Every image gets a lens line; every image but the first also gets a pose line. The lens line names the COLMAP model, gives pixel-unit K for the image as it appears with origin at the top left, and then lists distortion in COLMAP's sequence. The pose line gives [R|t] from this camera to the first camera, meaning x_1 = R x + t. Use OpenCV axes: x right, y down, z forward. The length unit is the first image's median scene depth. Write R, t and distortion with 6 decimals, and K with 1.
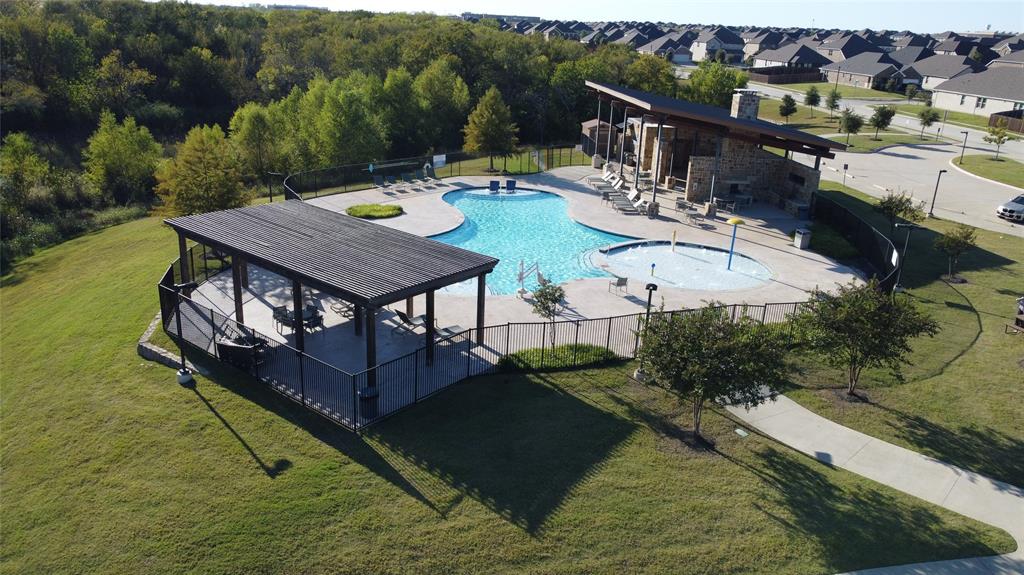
lens RADIAL K [[790.5, 0, 512.0], [0, 790.5, 287.5], [0, 0, 1]] dist [-0.003603, -0.007048]
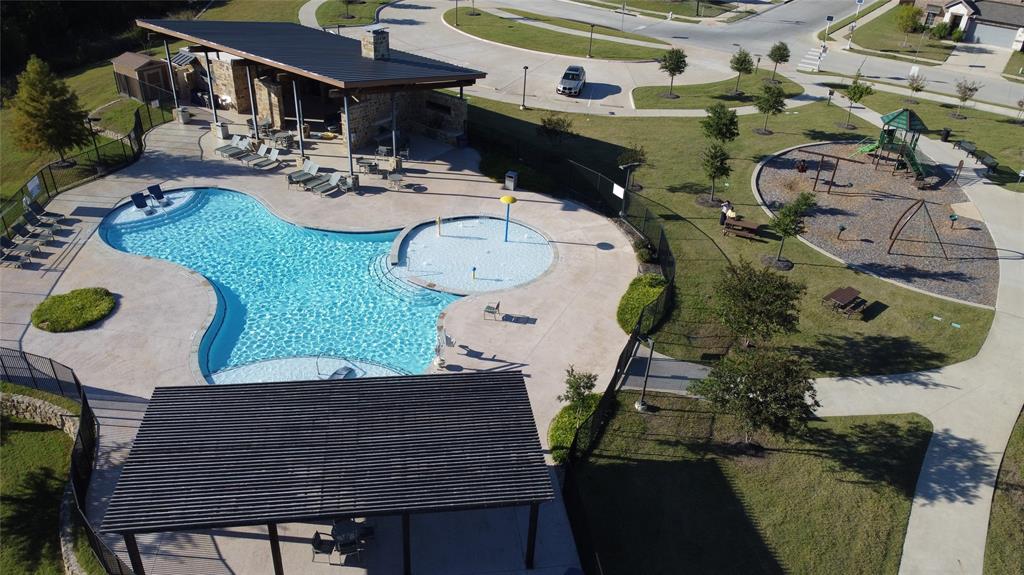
lens RADIAL K [[790.5, 0, 512.0], [0, 790.5, 287.5], [0, 0, 1]] dist [-0.003603, -0.007048]
pose [[0.666363, -0.393625, 0.633261, -0.392943], [0.216225, 0.914818, 0.341108, -0.303341], [-0.713587, -0.090375, 0.694713, 0.218323]]
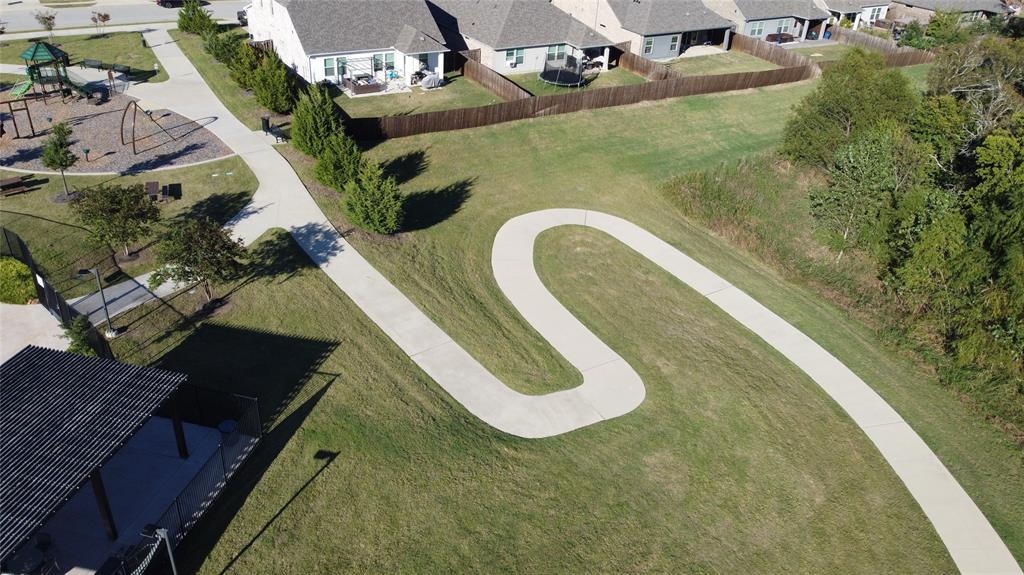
lens RADIAL K [[790.5, 0, 512.0], [0, 790.5, 287.5], [0, 0, 1]] dist [-0.003603, -0.007048]
pose [[-0.458330, -0.508226, 0.729137, -0.636479], [0.197993, 0.741378, 0.641215, -0.392713], [-0.866448, 0.438252, -0.239171, 0.455518]]
